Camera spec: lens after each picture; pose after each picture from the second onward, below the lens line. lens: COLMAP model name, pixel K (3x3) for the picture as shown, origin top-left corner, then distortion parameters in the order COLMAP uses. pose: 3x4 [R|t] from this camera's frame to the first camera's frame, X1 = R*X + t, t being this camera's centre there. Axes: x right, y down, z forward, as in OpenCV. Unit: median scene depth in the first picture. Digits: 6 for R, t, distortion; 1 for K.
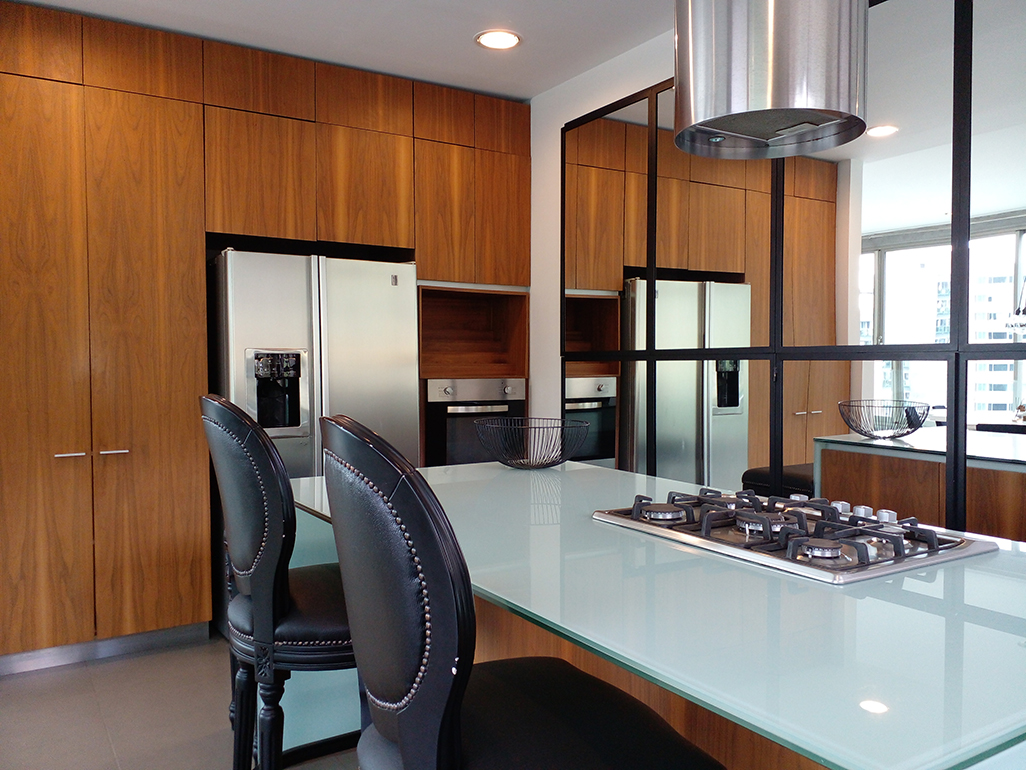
lens RADIAL K [[831.7, 0, 527.2], [0, 831.7, 394.0], [0, 0, 1]] dist [0.108140, -0.157364]
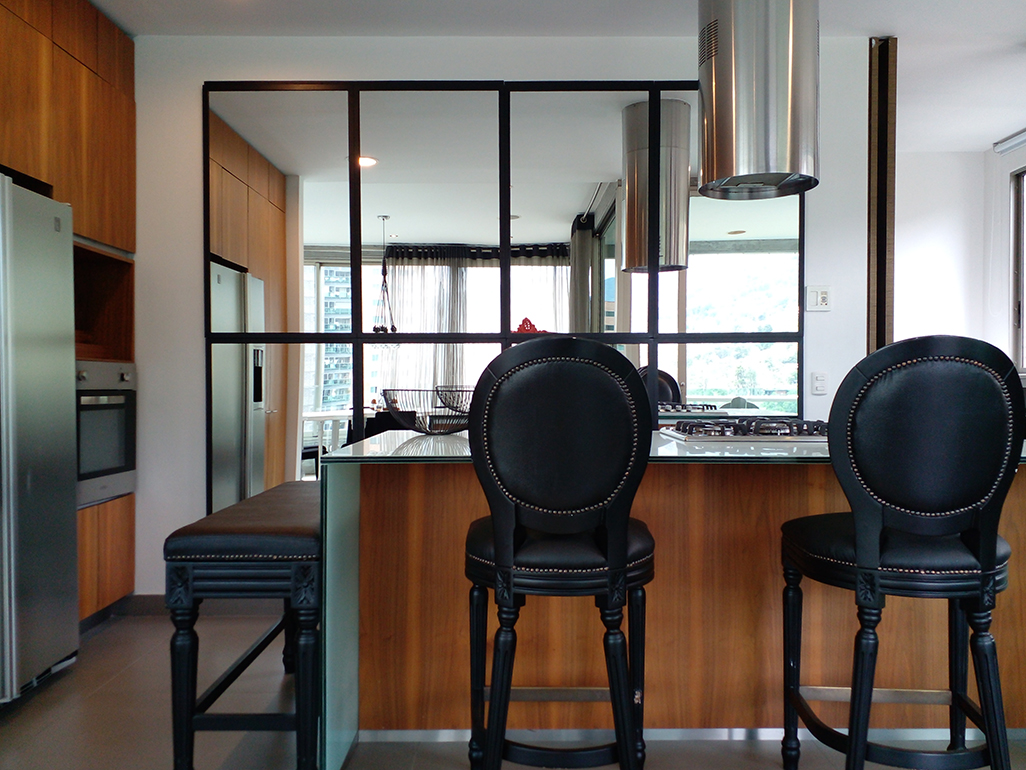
lens RADIAL K [[831.7, 0, 527.2], [0, 831.7, 394.0], [0, 0, 1]] dist [0.108140, -0.157364]
pose [[0.538044, -0.011237, 0.842842, -0.539833], [0.024385, 0.999700, -0.002238, 0.026934], [-0.842564, 0.021757, 0.538156, 0.221652]]
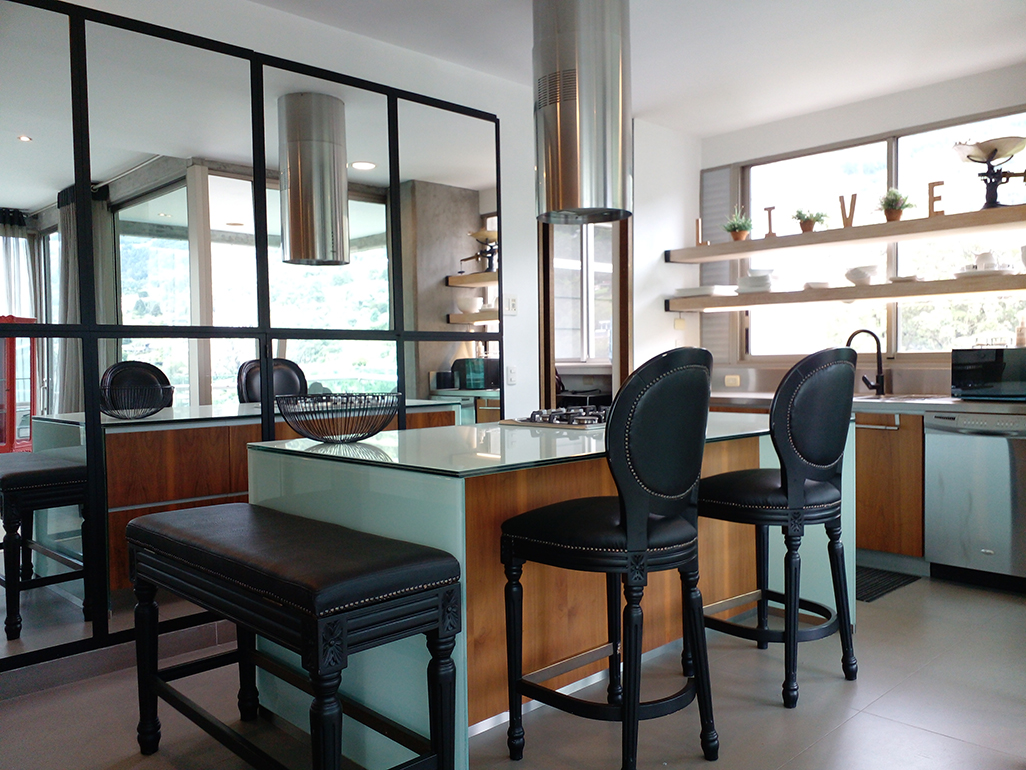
lens RADIAL K [[824.0, 0, 513.0], [0, 824.0, 385.0], [0, 0, 1]] dist [0.084246, -0.145706]
pose [[-0.192813, -0.017385, 0.981081, -0.633066], [0.047340, 0.998514, 0.026997, 0.004054], [-0.980093, 0.051650, -0.191704, 0.632562]]
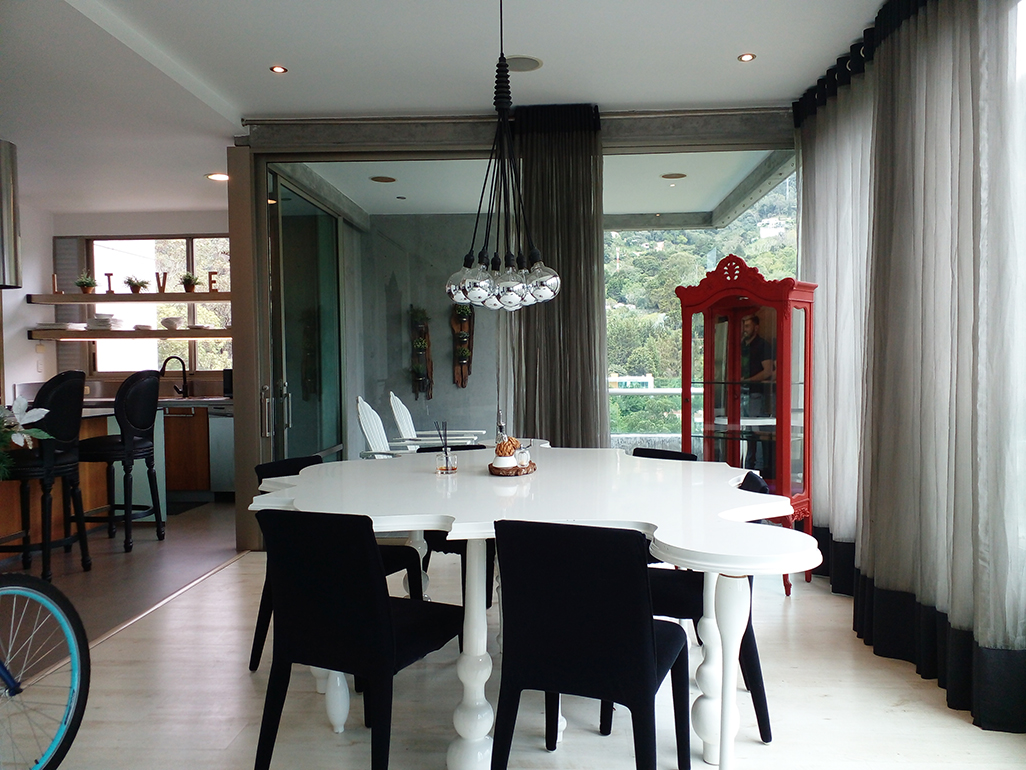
lens RADIAL K [[831.7, 0, 527.2], [0, 831.7, 394.0], [0, 0, 1]] dist [0.108140, -0.157364]
pose [[-0.816206, -0.001661, 0.577758, -1.240897], [0.037414, 0.997745, 0.055724, -0.008720], [-0.576548, 0.067098, -0.814304, 0.969025]]
